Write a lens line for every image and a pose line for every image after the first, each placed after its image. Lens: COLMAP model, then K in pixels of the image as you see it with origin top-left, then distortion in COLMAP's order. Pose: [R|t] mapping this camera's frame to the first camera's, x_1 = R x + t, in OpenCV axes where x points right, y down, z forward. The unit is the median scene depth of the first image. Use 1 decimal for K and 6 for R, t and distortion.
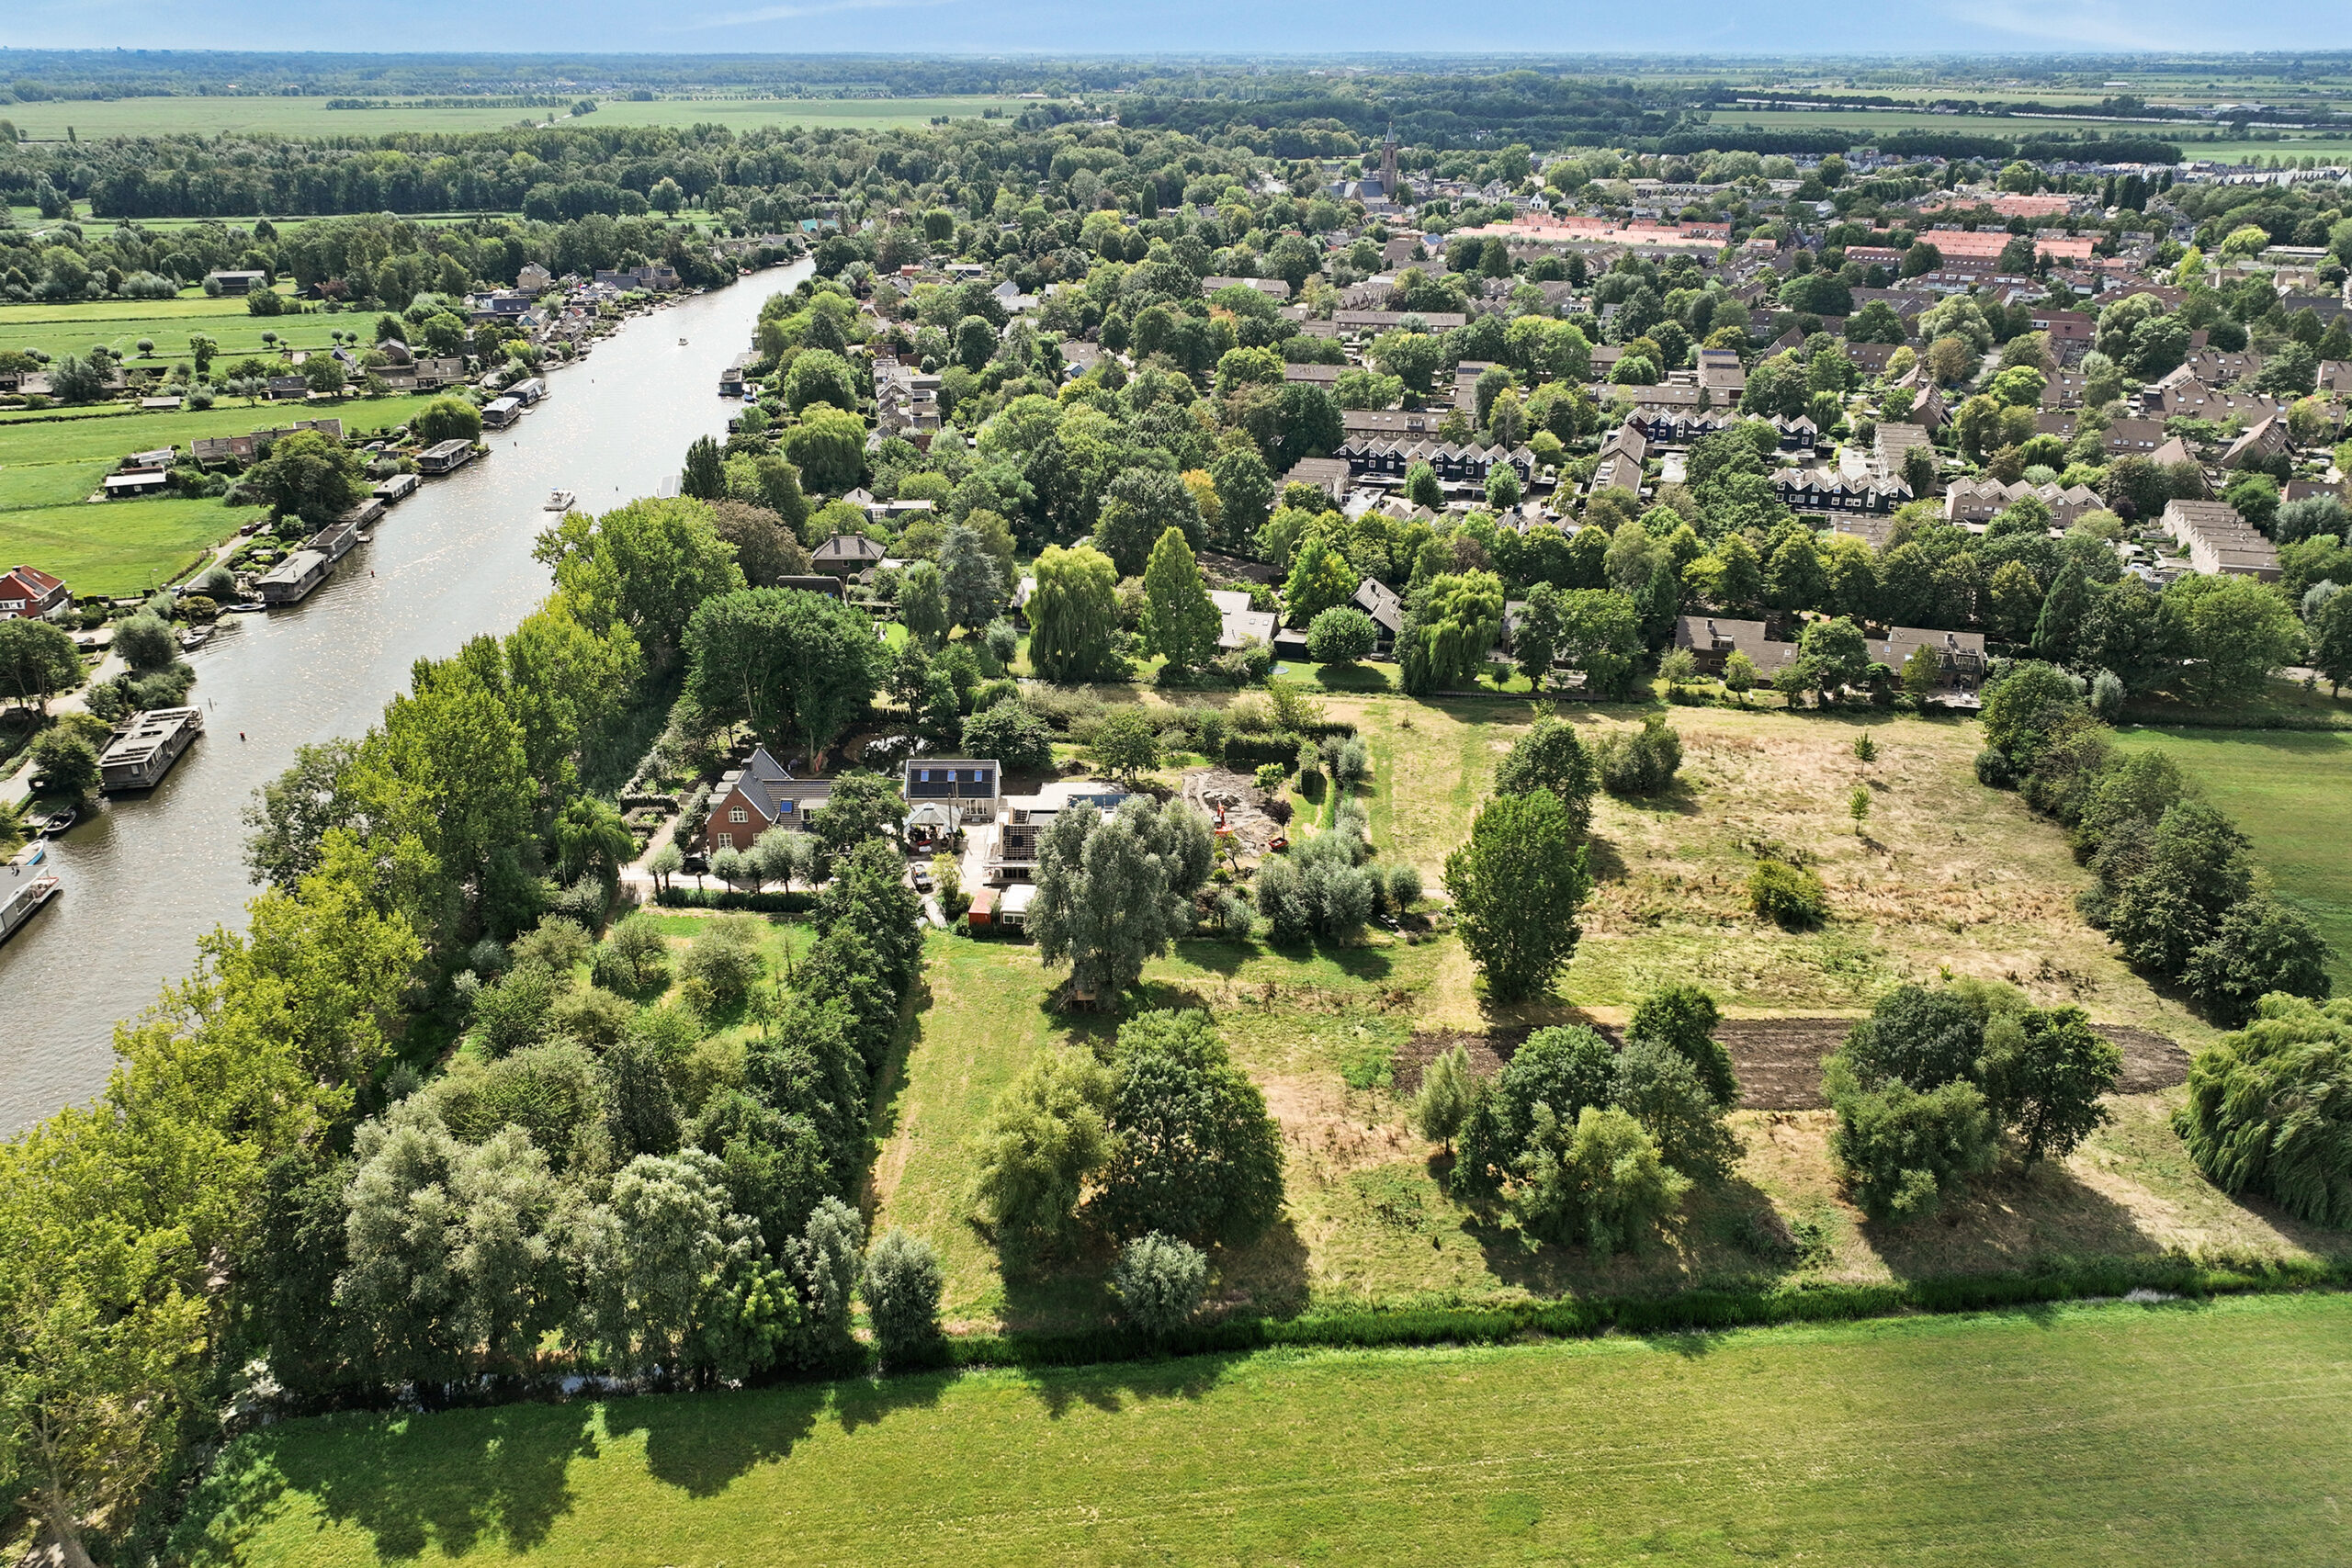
lens RADIAL K [[1694.9, 0, 1200.7], [0, 1694.9, 791.4], [0, 0, 1]] dist [-0.007259, 0.013096]
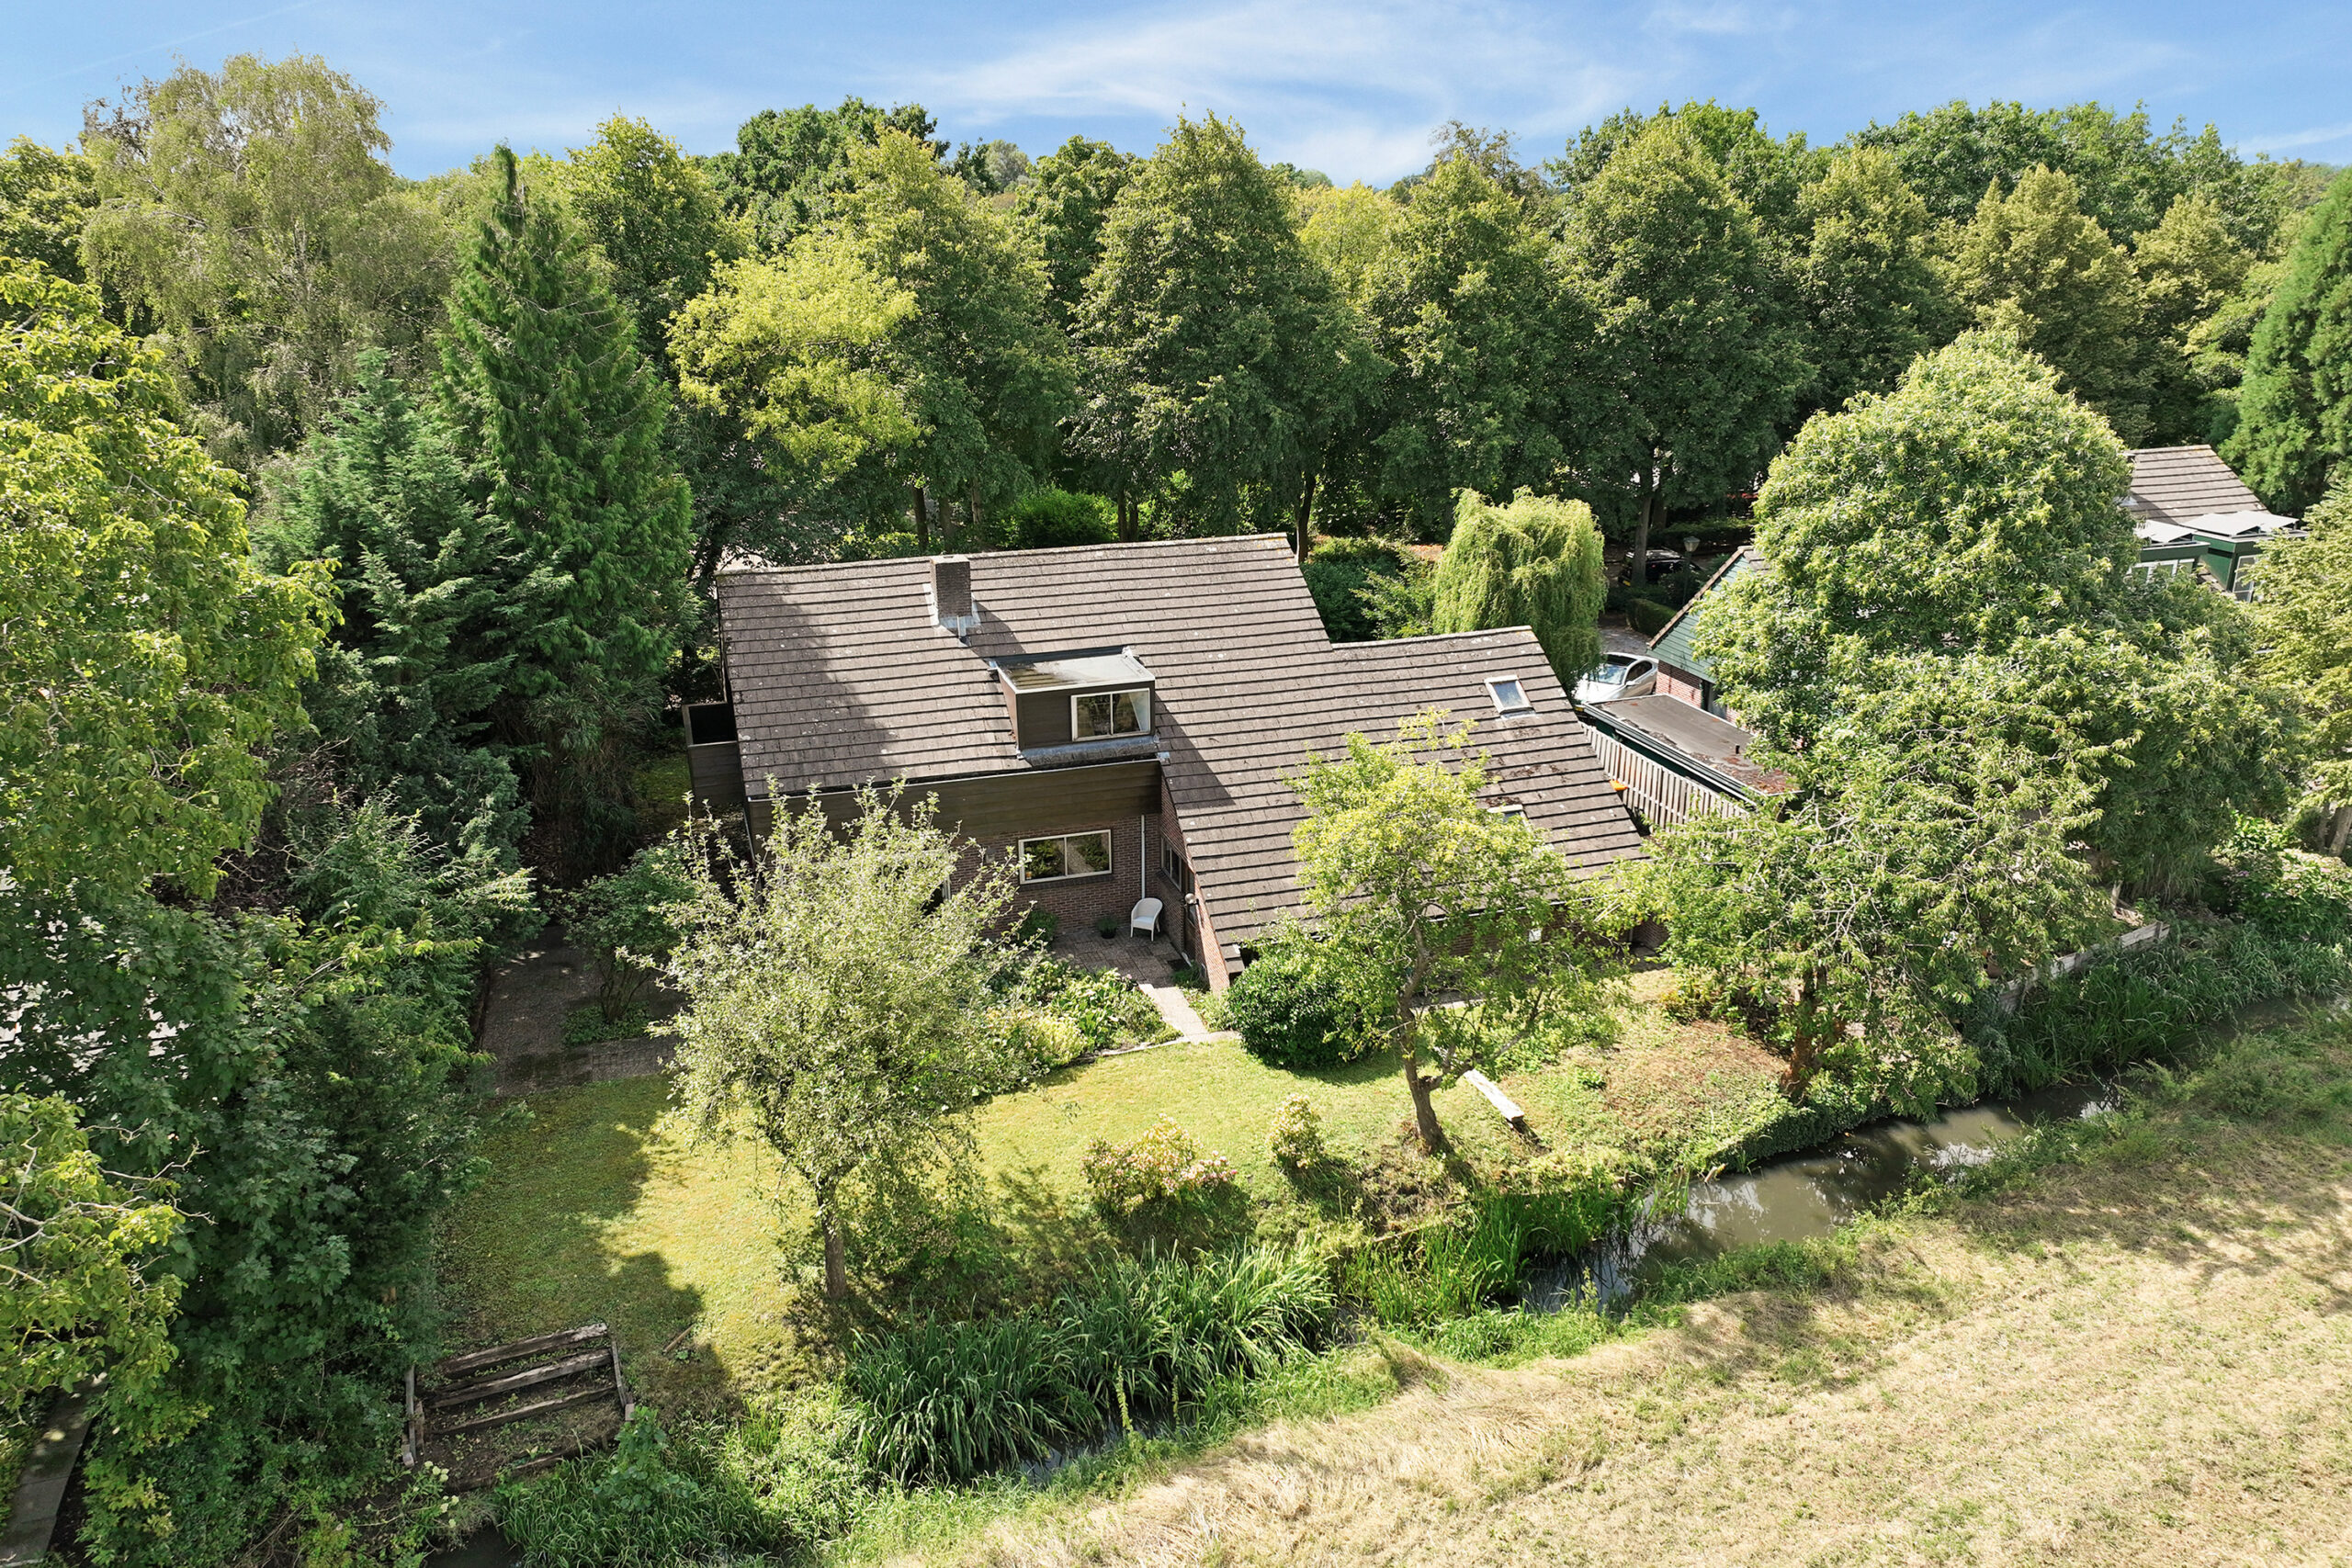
lens RADIAL K [[1694.9, 0, 1200.7], [0, 1694.9, 791.4], [0, 0, 1]] dist [-0.007259, 0.013096]
pose [[0.824539, -0.199178, 0.529588, 0.186543], [0.232389, 0.972615, 0.003983, -0.061146], [-0.515878, 0.119786, 0.848246, 0.677958]]
